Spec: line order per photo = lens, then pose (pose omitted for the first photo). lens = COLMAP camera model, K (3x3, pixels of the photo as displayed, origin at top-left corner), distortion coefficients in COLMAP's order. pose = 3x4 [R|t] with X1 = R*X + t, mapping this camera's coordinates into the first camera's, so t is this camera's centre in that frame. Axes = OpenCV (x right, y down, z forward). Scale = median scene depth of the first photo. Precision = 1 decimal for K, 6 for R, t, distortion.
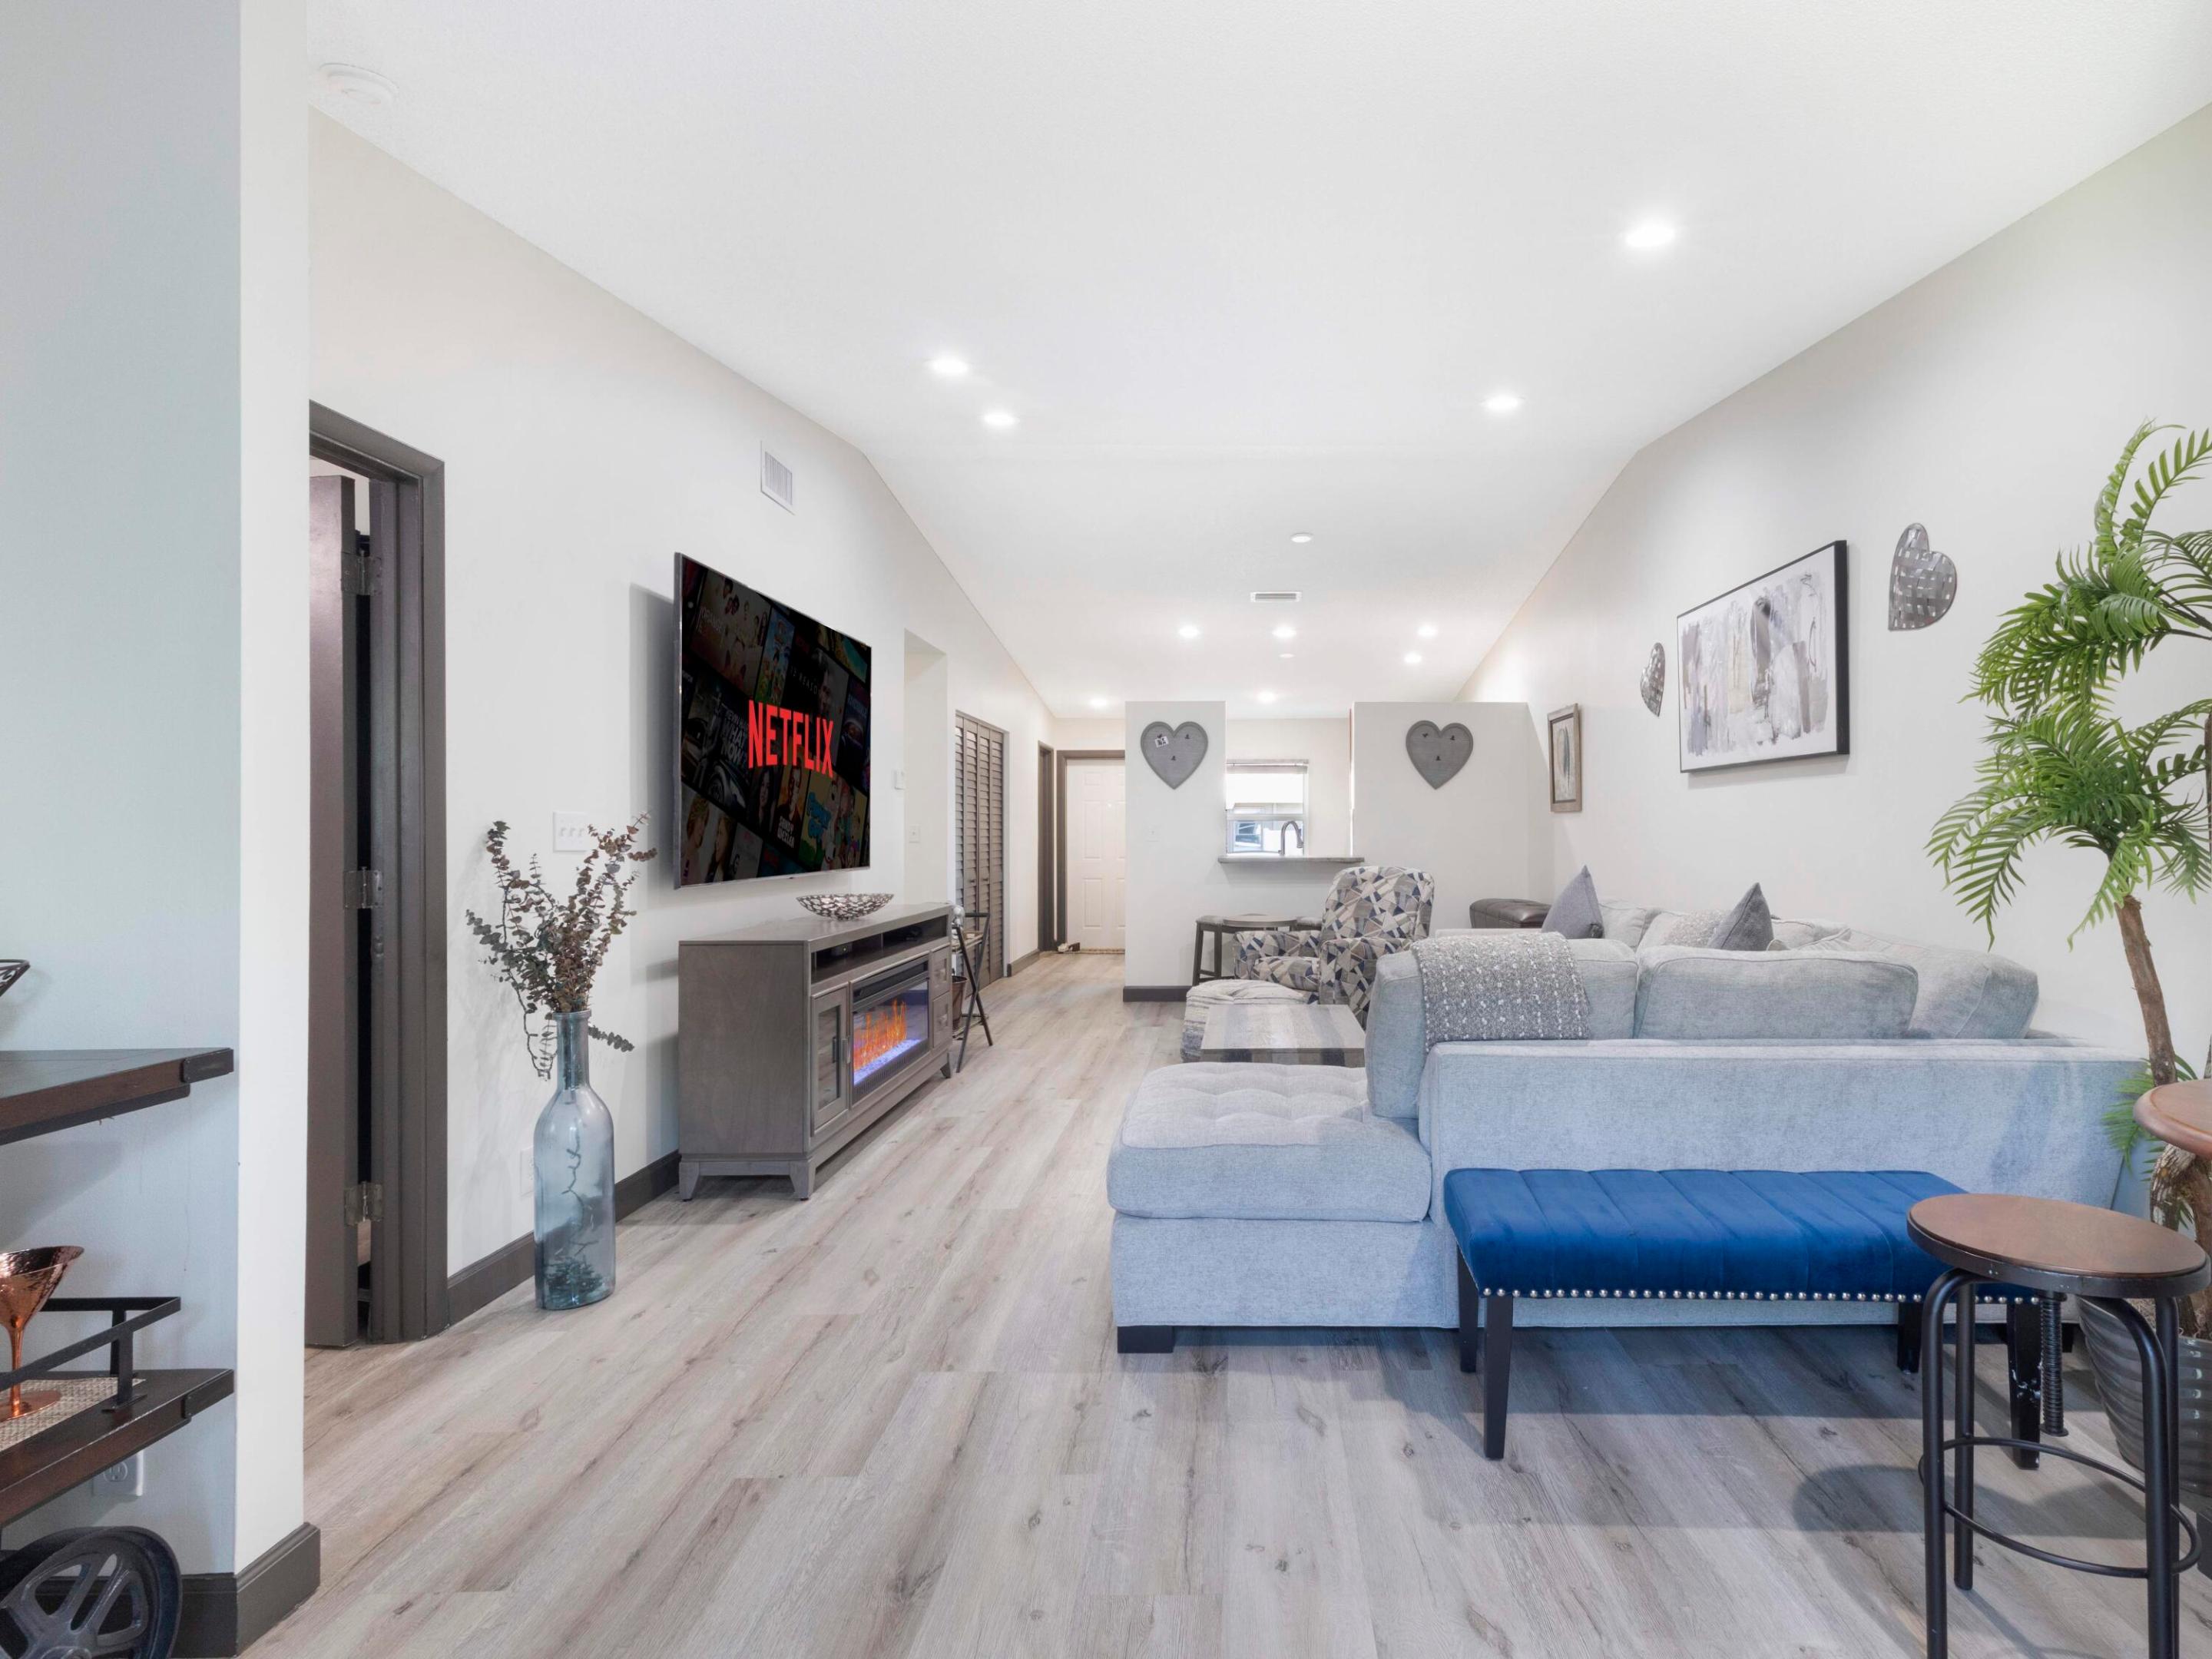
lens RADIAL K [[1179.2, 0, 1153.8], [0, 1179.2, 836.6], [0, 0, 1]] dist [-0.001009, 0.000041]
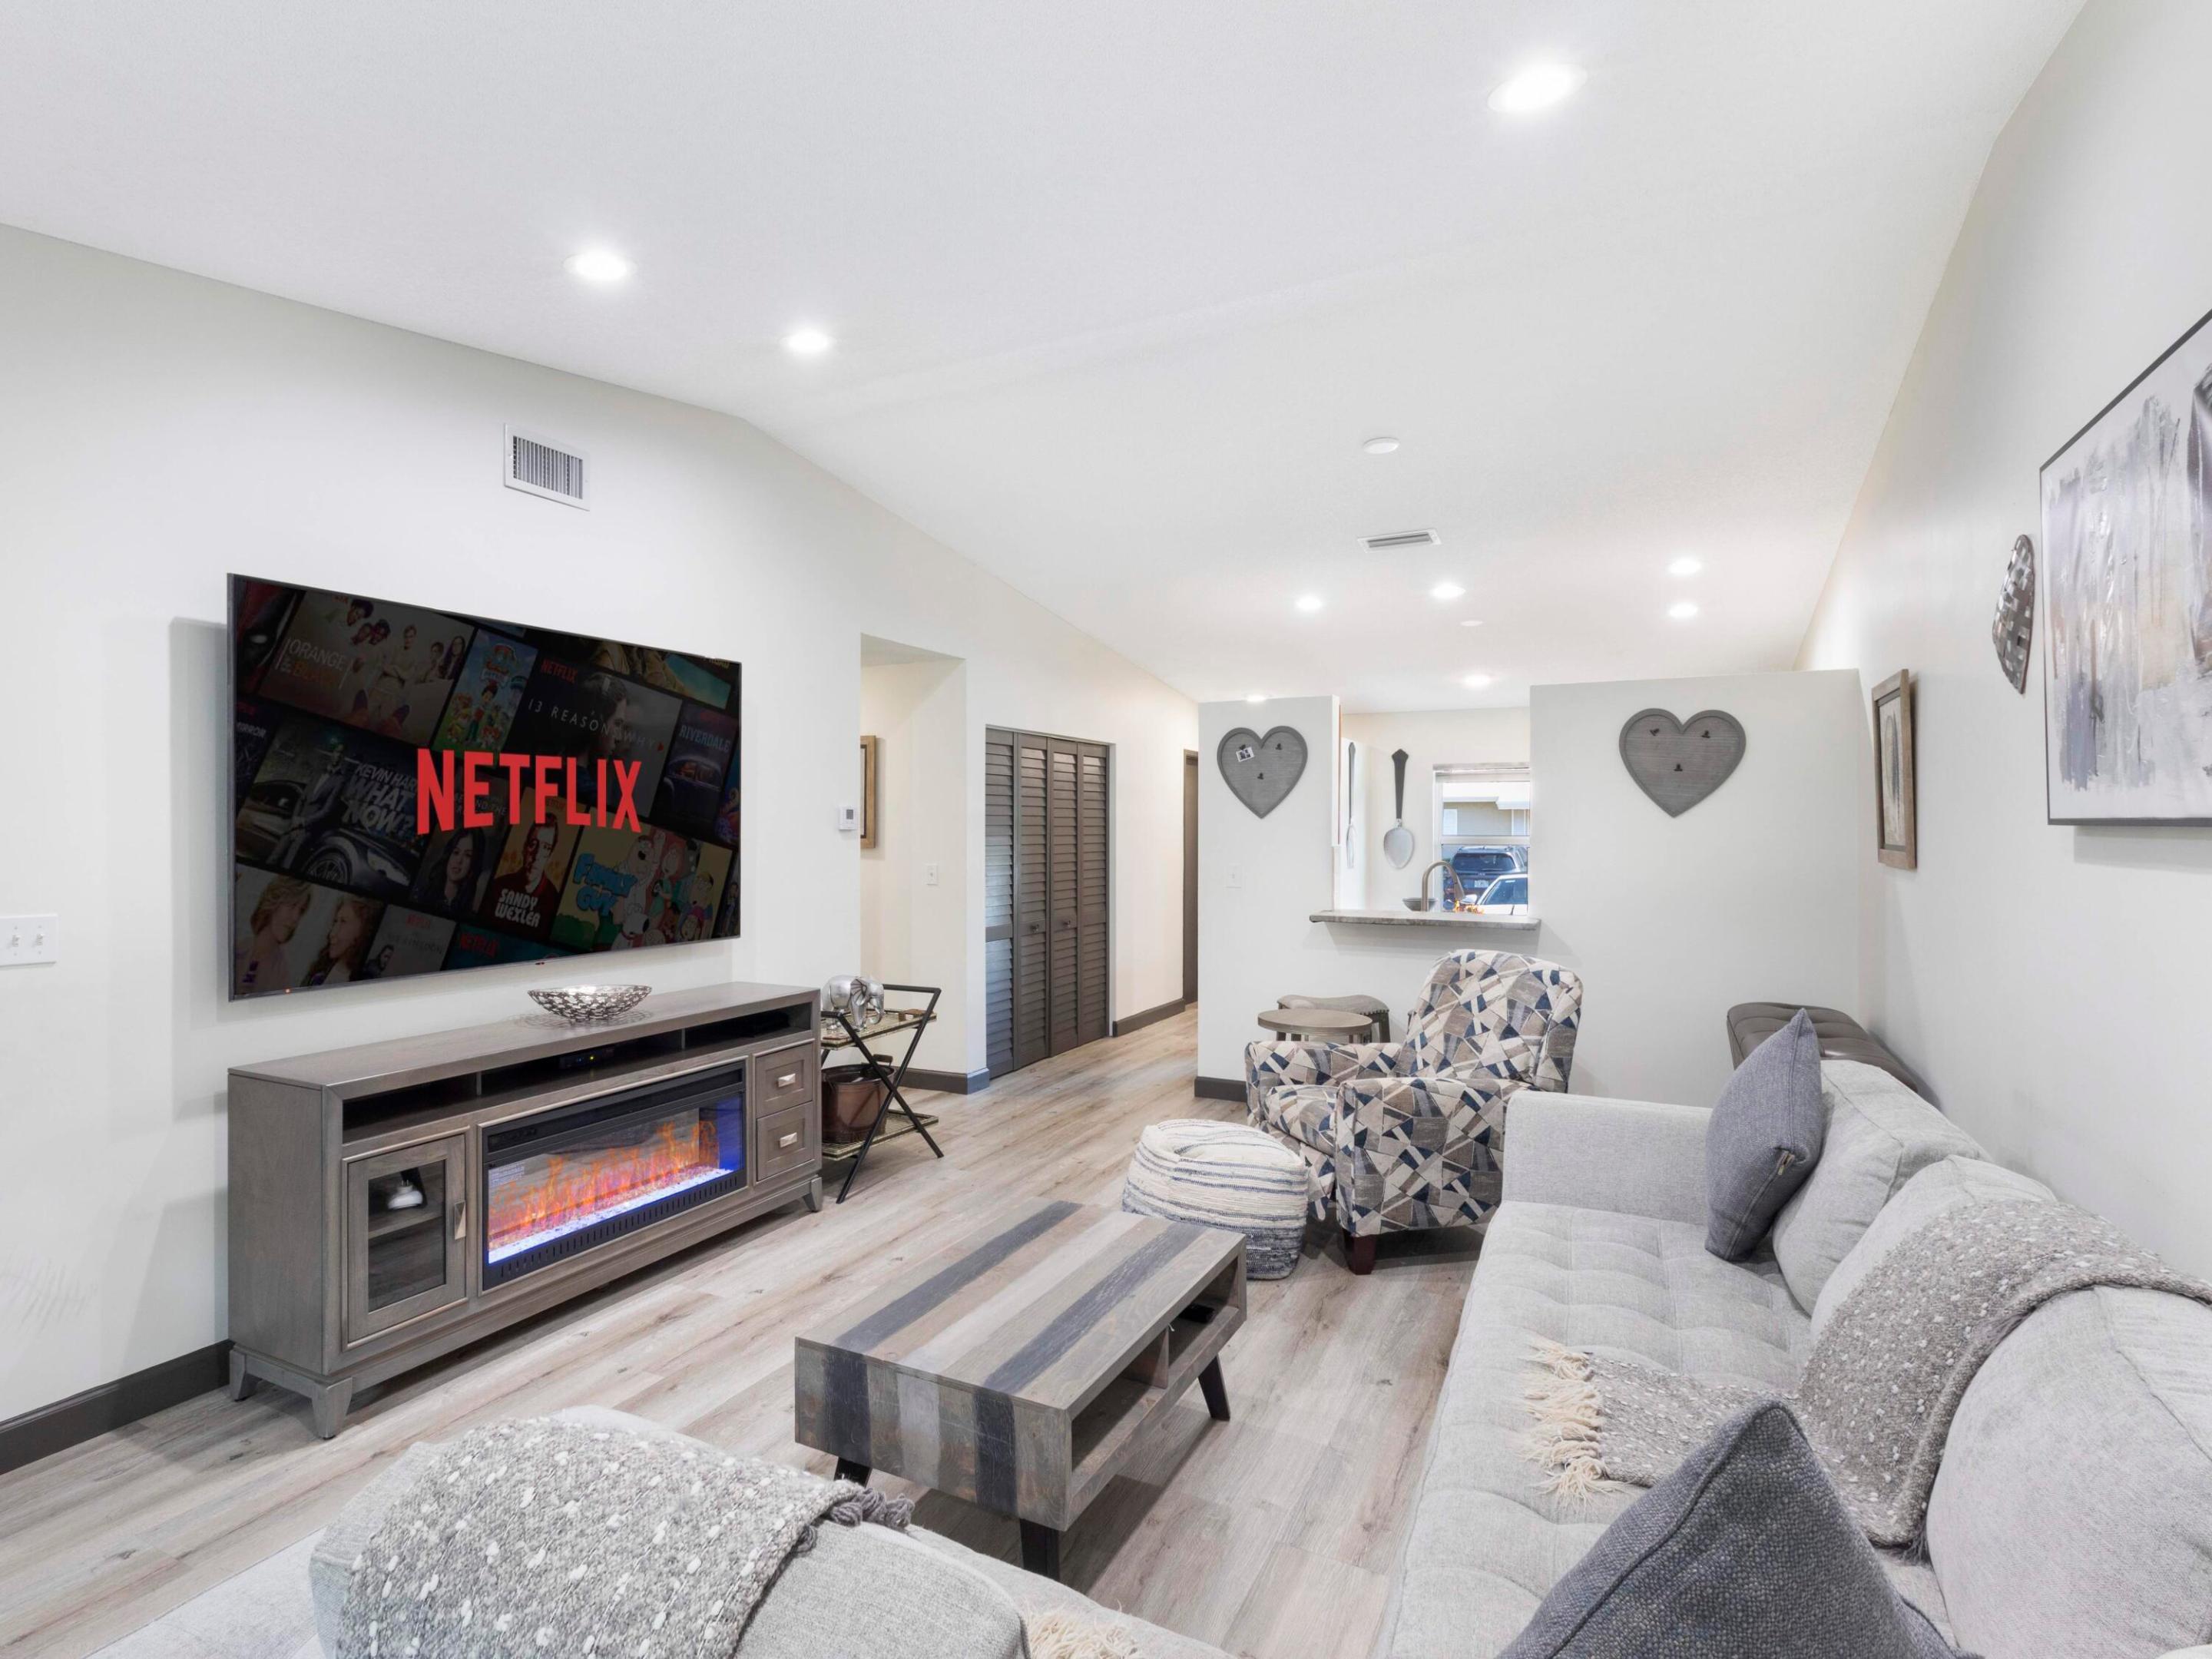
lens RADIAL K [[1161.5, 0, 911.6], [0, 1161.5, 838.4], [0, 0, 1]] dist [0.013710, -0.000283]
pose [[0.879272, 0.000654, -0.476320, 0.263099], [0.001798, 0.999987, 0.004692, -0.047872], [0.476317, -0.004982, 0.879260, 0.383494]]
